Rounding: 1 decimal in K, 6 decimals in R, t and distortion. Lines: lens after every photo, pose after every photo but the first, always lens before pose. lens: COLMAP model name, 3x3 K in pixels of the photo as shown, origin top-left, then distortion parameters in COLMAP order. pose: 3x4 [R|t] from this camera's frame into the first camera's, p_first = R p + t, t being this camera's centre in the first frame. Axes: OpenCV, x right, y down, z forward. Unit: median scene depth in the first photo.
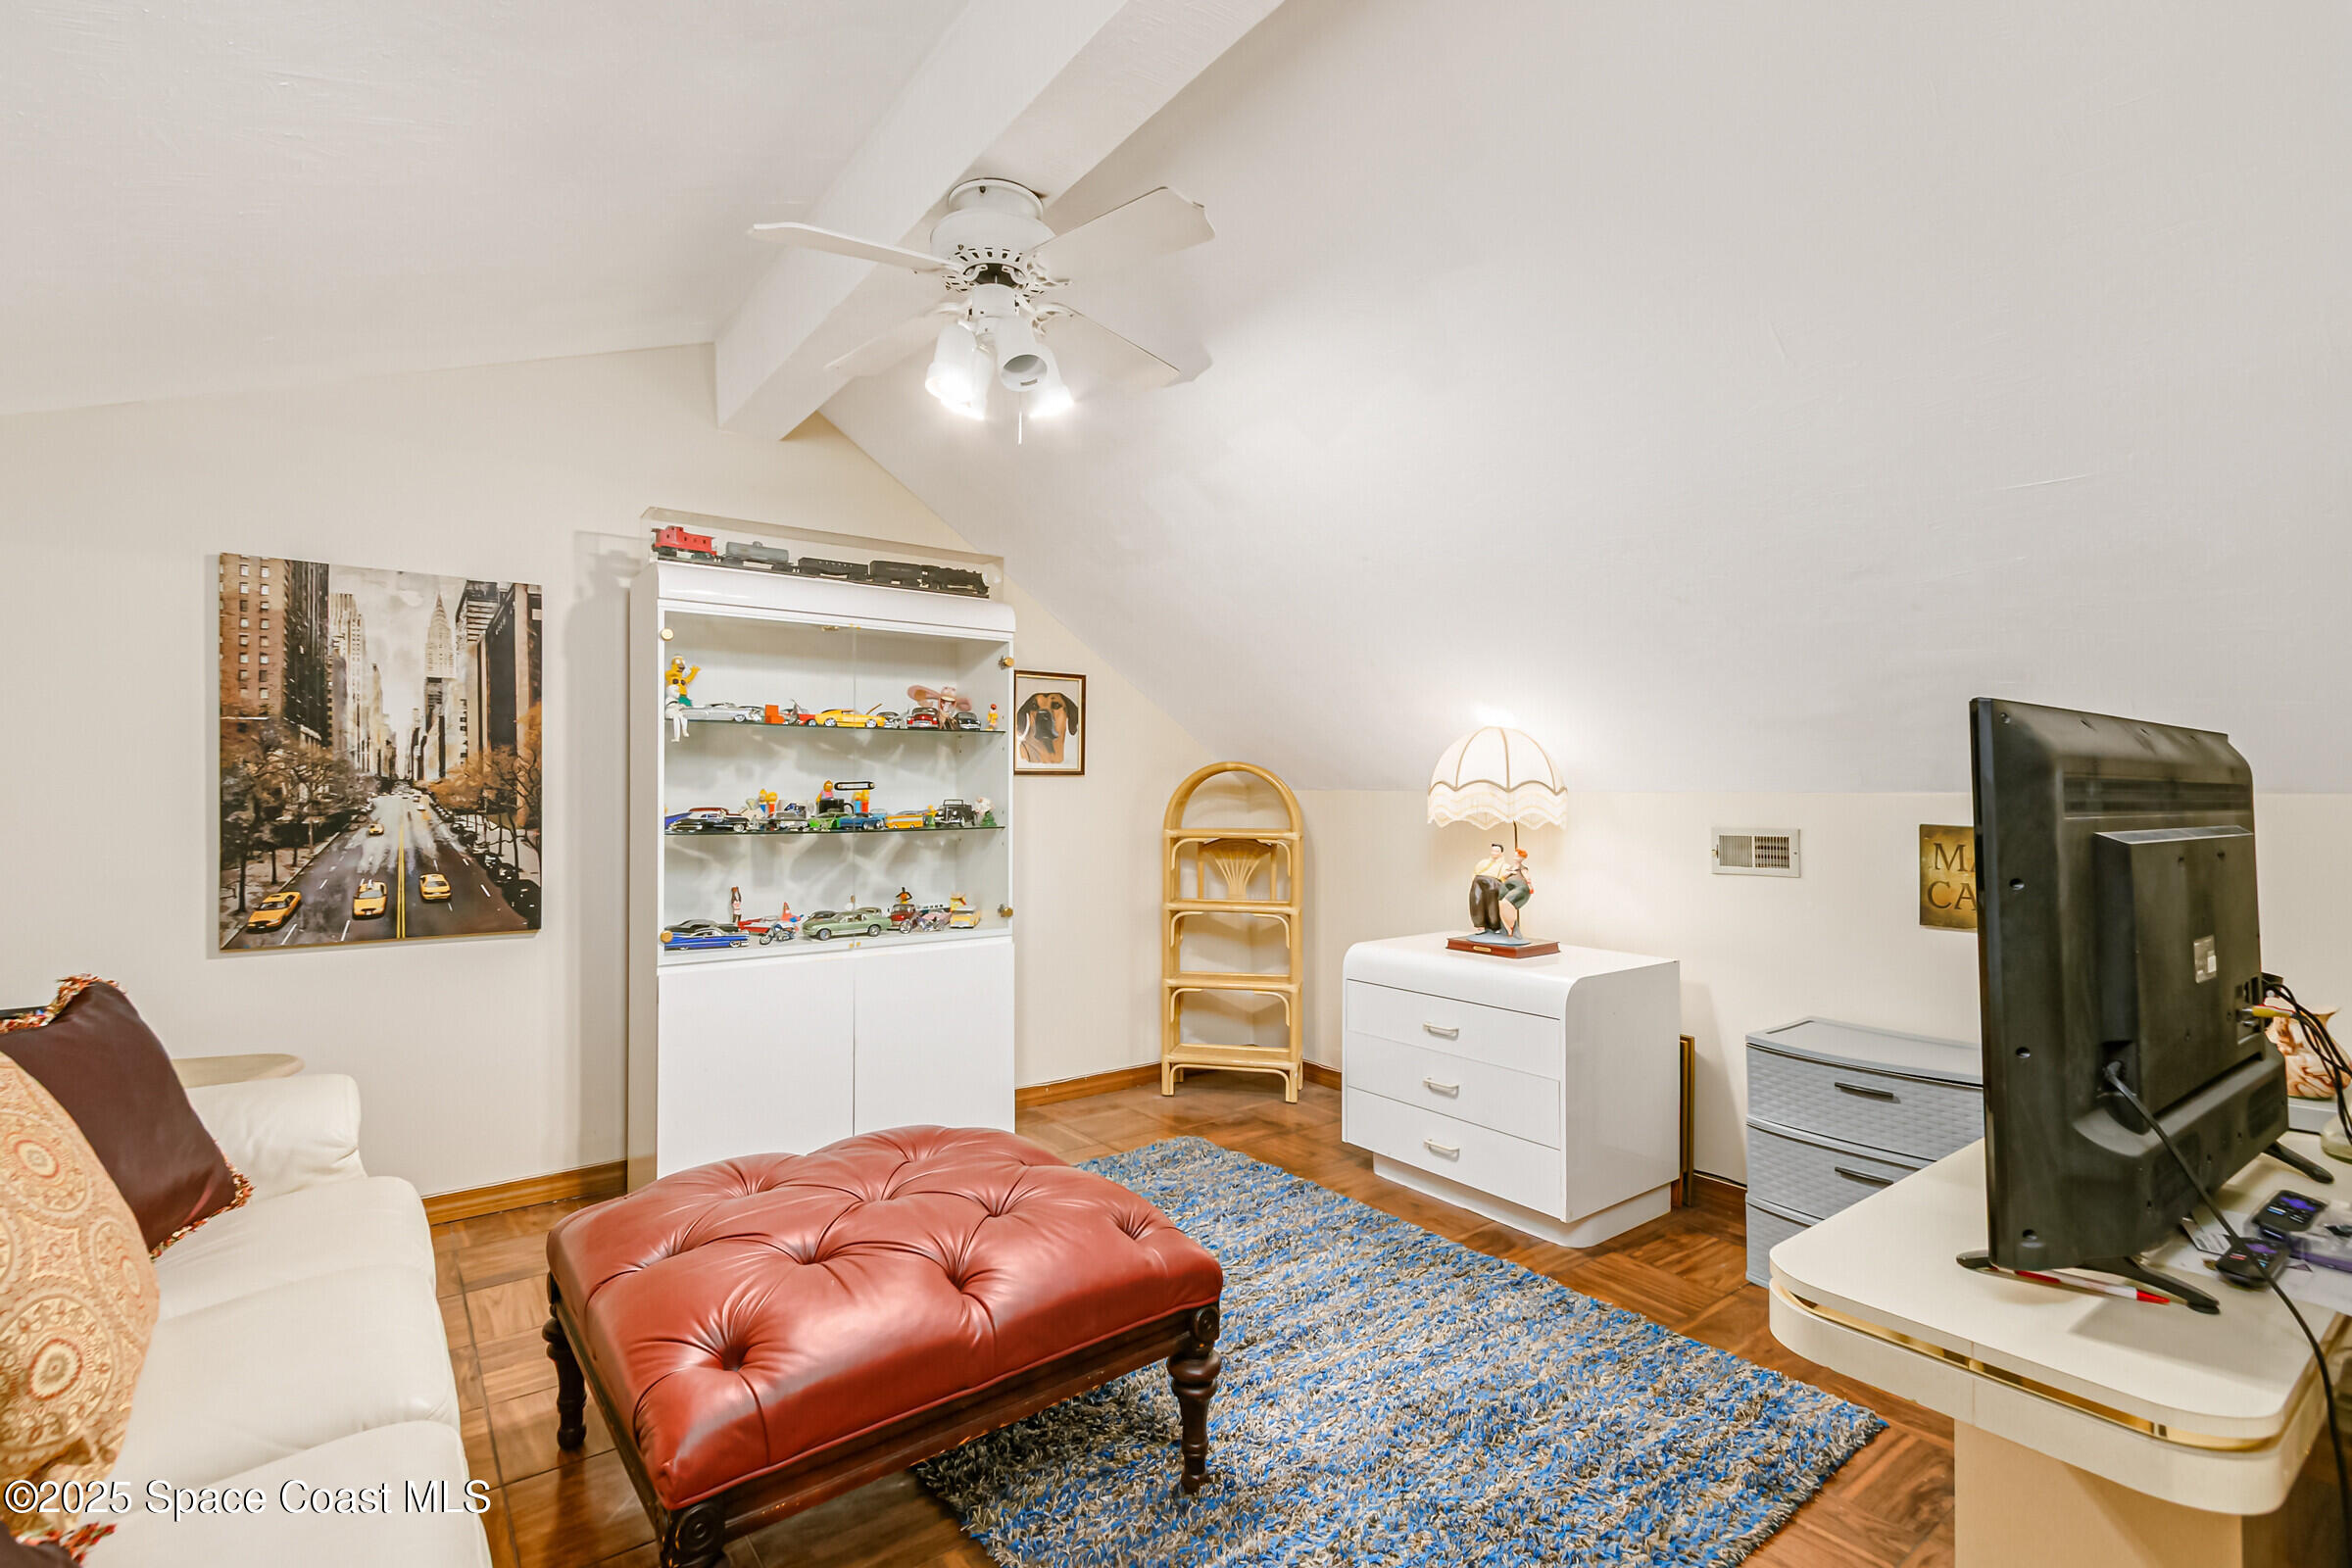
lens RADIAL K [[1081.7, 0, 1175.9], [0, 1081.7, 788.6], [0, 0, 1]] dist [0.002035, -0.000503]
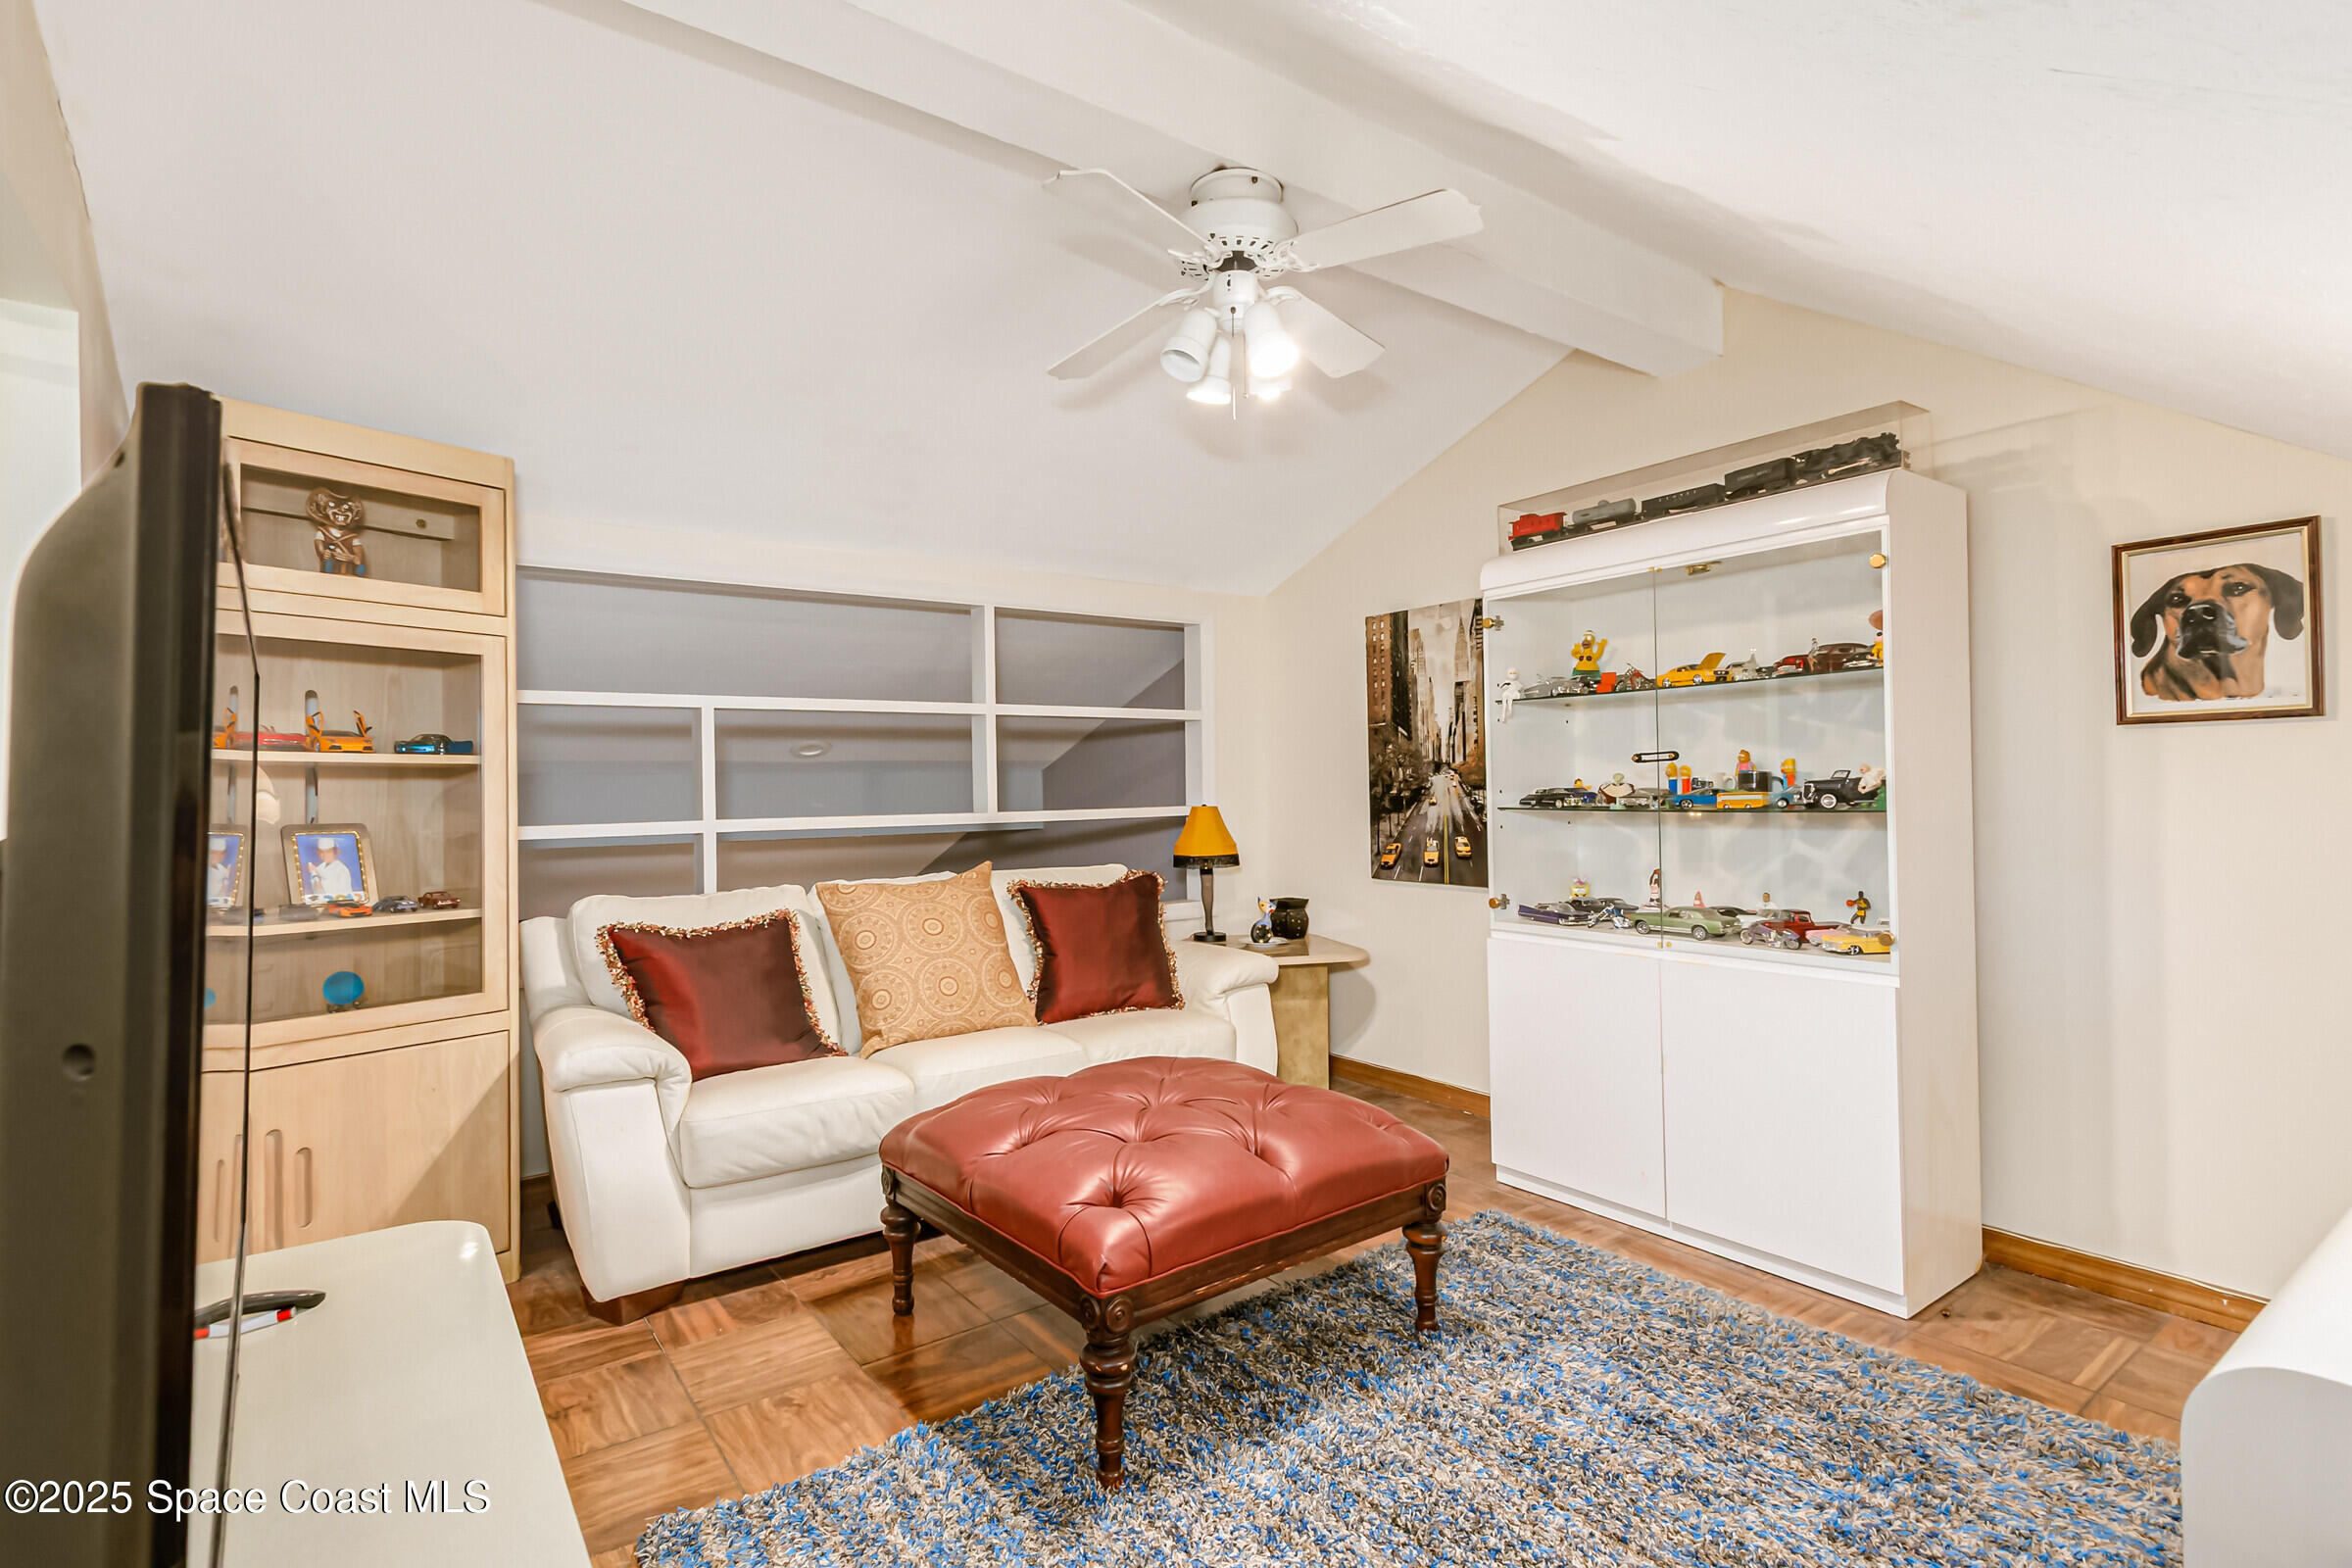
lens RADIAL K [[1125.2, 0, 1177.2], [0, 1125.2, 788.8], [0, 0, 1]] dist [0.011157, 0.000008]
pose [[-0.009721, -0.001159, -0.999952, 0.642259], [0.016414, 0.999864, -0.001319, 0.019368], [0.999818, -0.016426, -0.009701, 0.682321]]
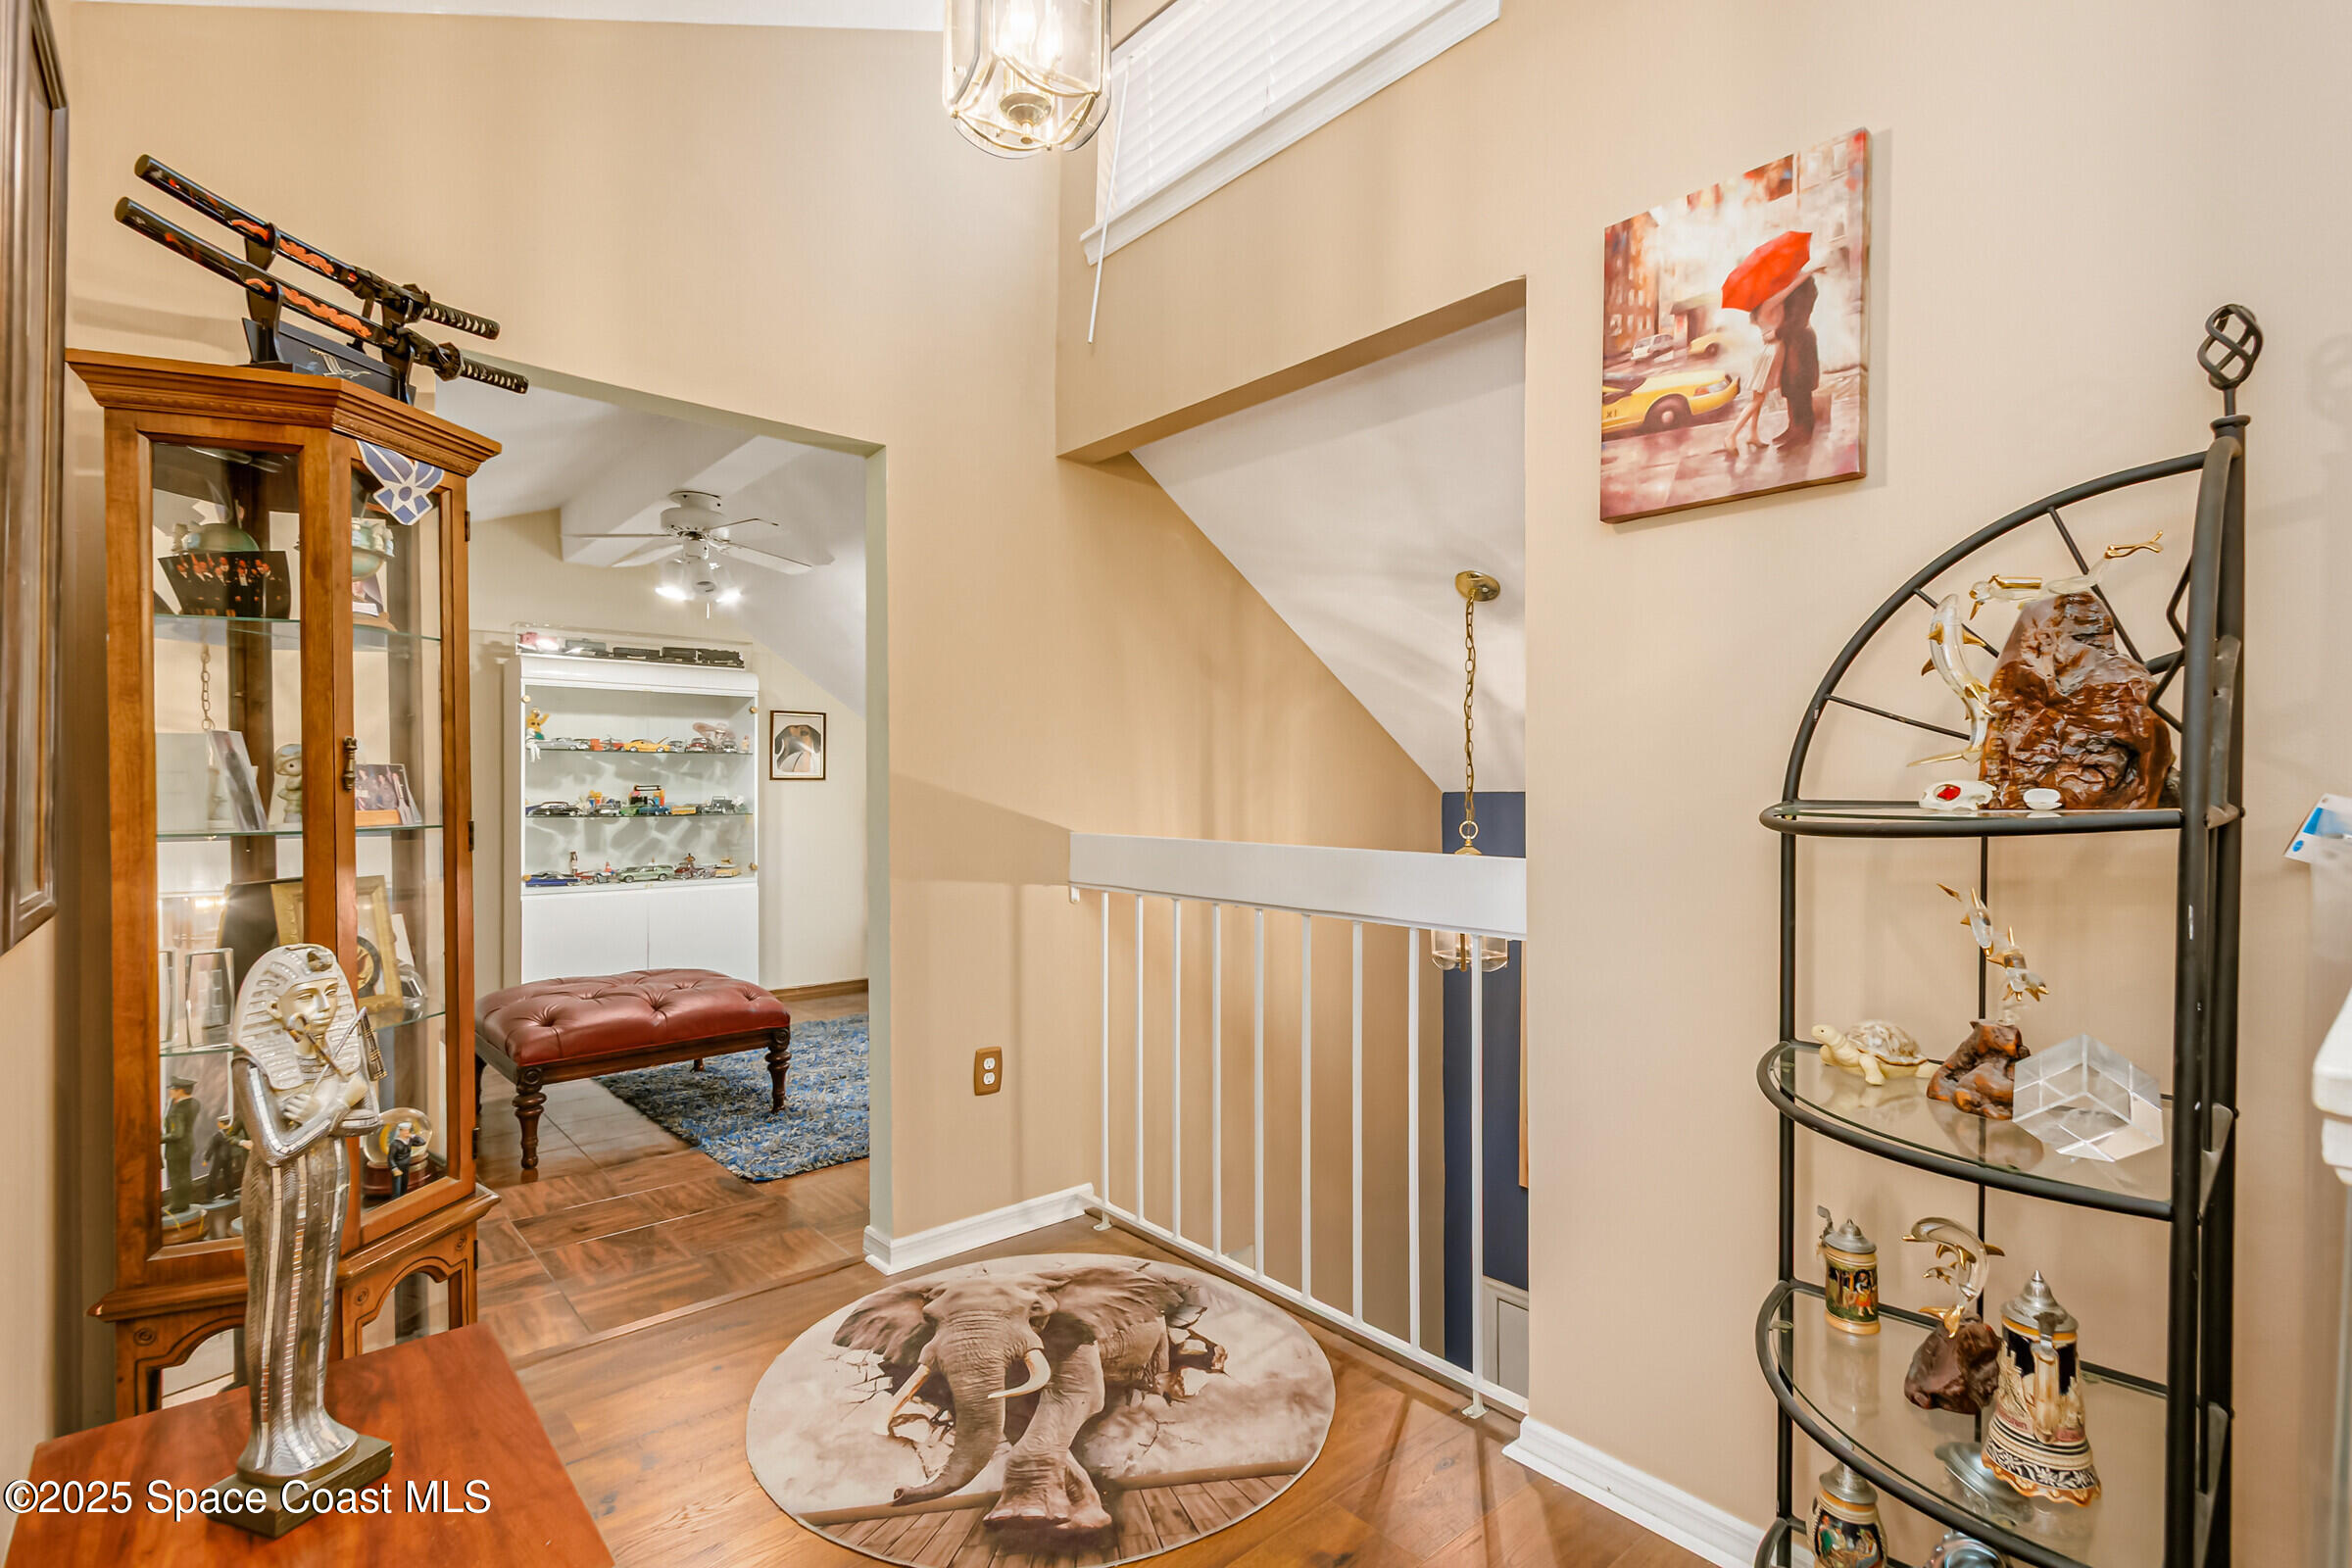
lens RADIAL K [[1125.2, 0, 1177.2], [0, 1125.2, 788.8], [0, 0, 1]] dist [0.011157, 0.000008]
pose [[0.997571, -0.002078, 0.069630, 0.412928], [0.002024, 0.999998, 0.000845, -0.001167], [-0.069632, -0.000702, 0.997573, -0.817692]]
